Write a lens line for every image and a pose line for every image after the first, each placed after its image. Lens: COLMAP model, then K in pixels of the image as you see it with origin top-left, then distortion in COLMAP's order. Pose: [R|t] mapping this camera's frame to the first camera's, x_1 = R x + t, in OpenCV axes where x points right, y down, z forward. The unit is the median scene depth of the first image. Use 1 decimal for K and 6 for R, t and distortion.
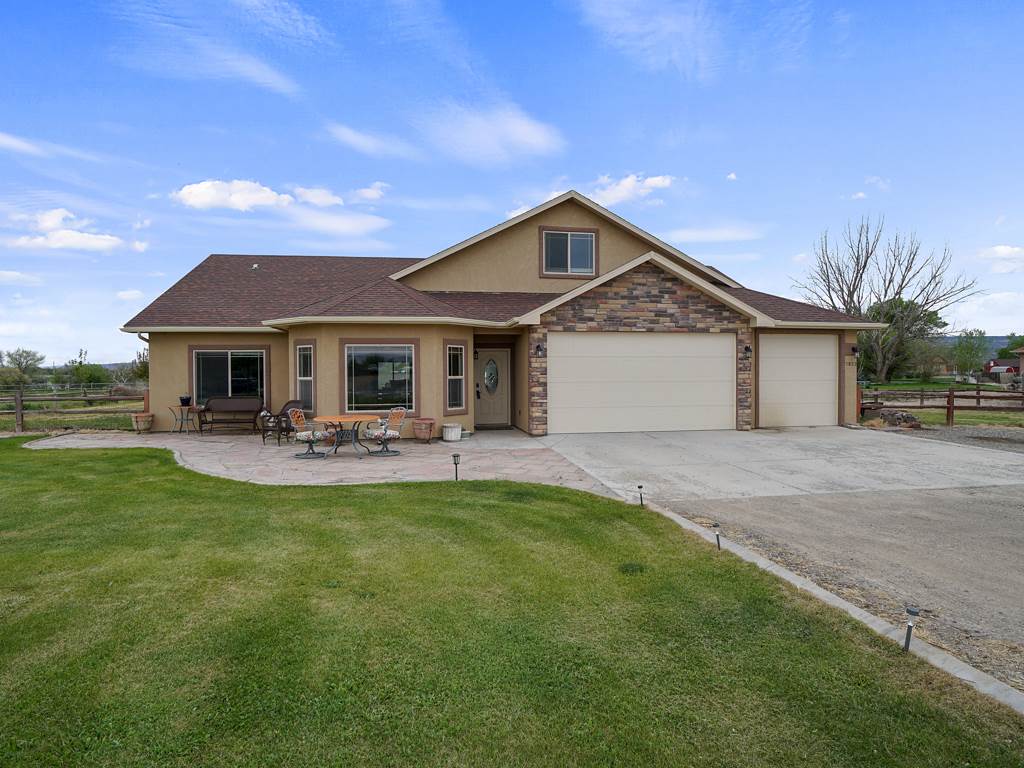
lens RADIAL K [[545.7, 0, 511.2], [0, 545.7, 386.9], [0, 0, 1]] dist [-0.035103, 0.001847]
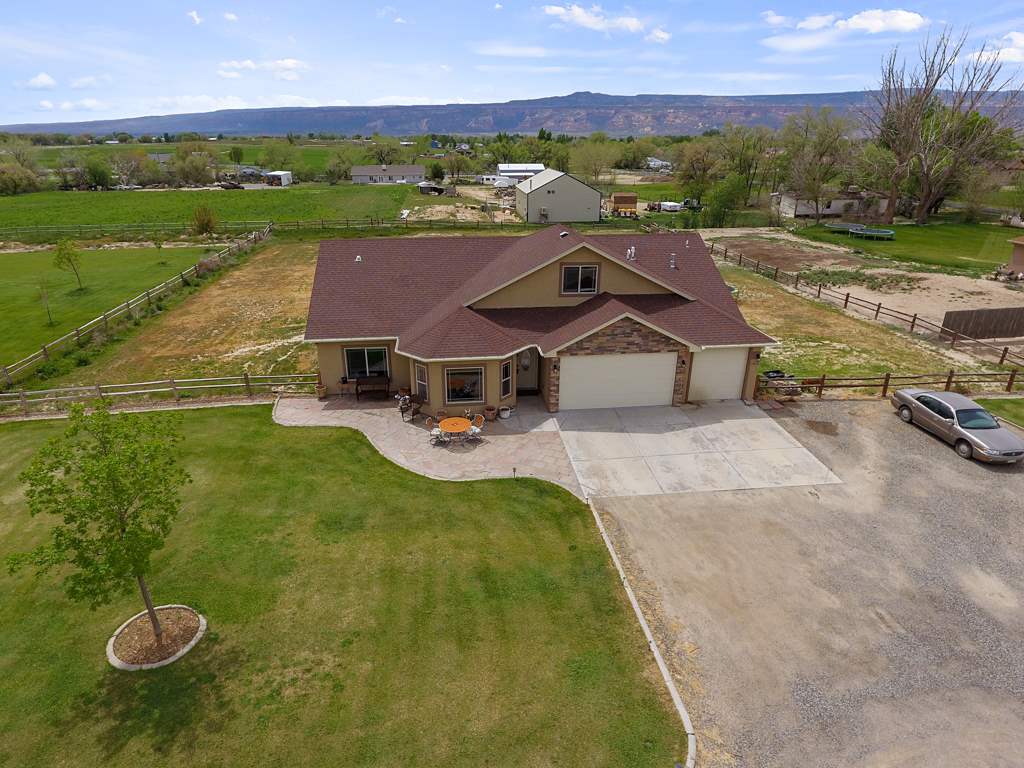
lens RADIAL K [[566.0, 0, 504.5], [0, 566.0, 385.5], [0, 0, 1]] dist [-0.002434, 0.000938]
pose [[0.998691, 0.024544, -0.044874, -0.025847], [-0.006640, 0.932131, 0.362059, -0.627112], [0.050715, -0.361287, 0.931074, -0.654172]]
